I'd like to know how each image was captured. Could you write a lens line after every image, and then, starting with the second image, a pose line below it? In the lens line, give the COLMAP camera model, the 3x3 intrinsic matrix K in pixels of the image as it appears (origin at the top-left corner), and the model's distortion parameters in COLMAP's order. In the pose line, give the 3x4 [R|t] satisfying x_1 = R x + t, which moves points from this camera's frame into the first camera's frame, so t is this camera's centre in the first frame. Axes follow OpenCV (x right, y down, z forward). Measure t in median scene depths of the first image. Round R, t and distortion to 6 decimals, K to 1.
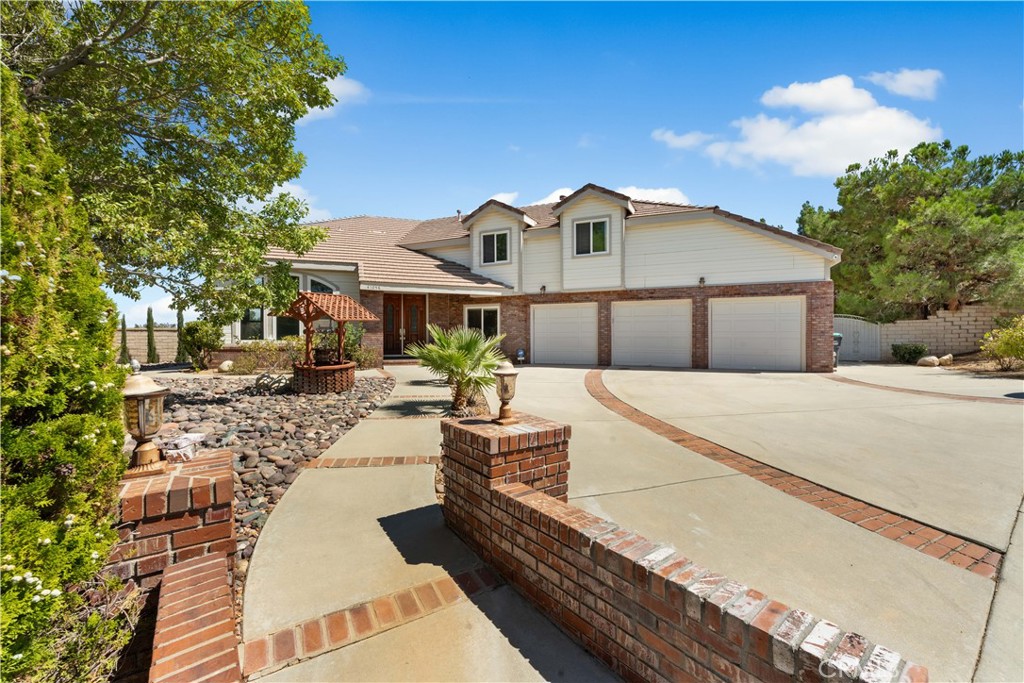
lens RADIAL K [[412.0, 0, 515.3], [0, 412.0, 335.5], [0, 0, 1]] dist [0.000815, 0.000036]
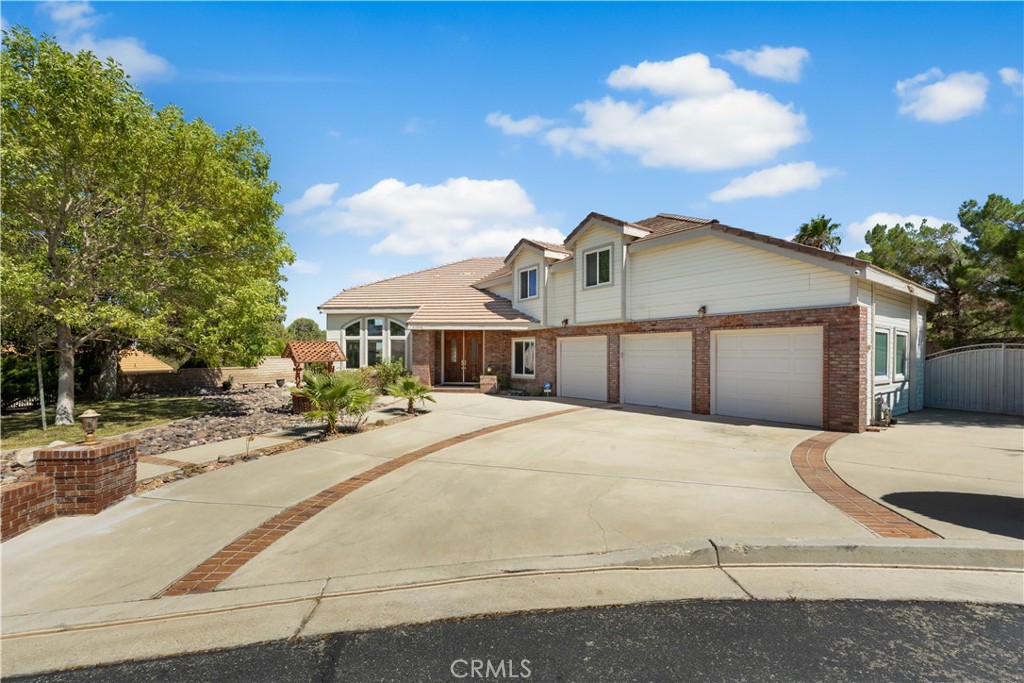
lens RADIAL K [[412.1, 0, 497.9], [0, 412.1, 357.0], [0, 0, 1]] dist [-0.000930, -0.000156]
pose [[0.877425, 0.004239, -0.479696, 0.434201], [-0.004157, 0.999991, 0.001233, -0.031526], [0.479697, 0.000912, 0.877434, 0.051772]]
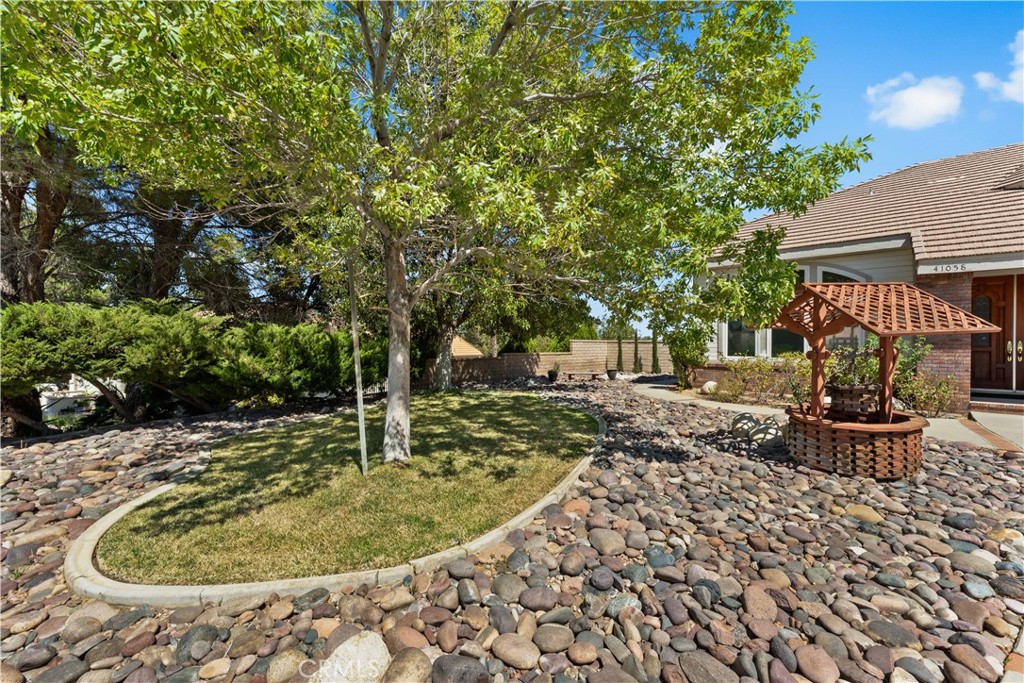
lens RADIAL K [[434.7, 0, 501.7], [0, 434.7, 346.1], [0, 0, 1]] dist [0.000613, -0.000068]
pose [[0.458428, 0.008308, -0.888693, -0.099102], [-0.004939, 0.999965, 0.006801, -0.012974], [0.888718, 0.001271, 0.458453, 0.199382]]
